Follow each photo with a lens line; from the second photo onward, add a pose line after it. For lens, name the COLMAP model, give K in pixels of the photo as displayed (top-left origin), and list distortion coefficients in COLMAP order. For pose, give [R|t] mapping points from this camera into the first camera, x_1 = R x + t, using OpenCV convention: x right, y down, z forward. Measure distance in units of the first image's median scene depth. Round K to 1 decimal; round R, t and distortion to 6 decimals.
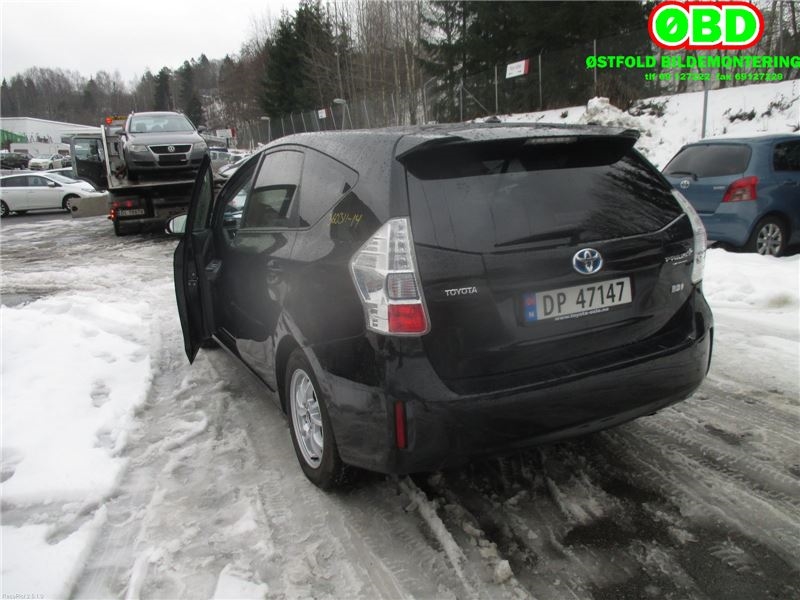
lens RADIAL K [[587.6, 0, 400.0], [0, 587.6, 300.0], [0, 0, 1]] dist [-0.026610, 0.000055]
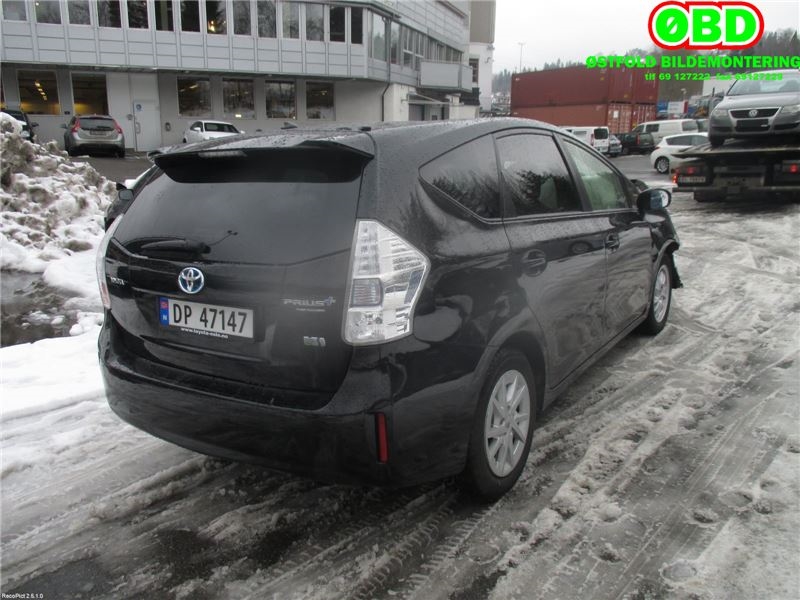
lens RADIAL K [[587.6, 0, 400.0], [0, 587.6, 300.0], [0, 0, 1]] dist [-0.026610, 0.000055]
pose [[0.591669, 0.228547, -0.773106, 1.231411], [-0.181985, 0.972085, 0.148094, -0.231170], [0.785372, 0.053071, 0.616745, 0.634941]]
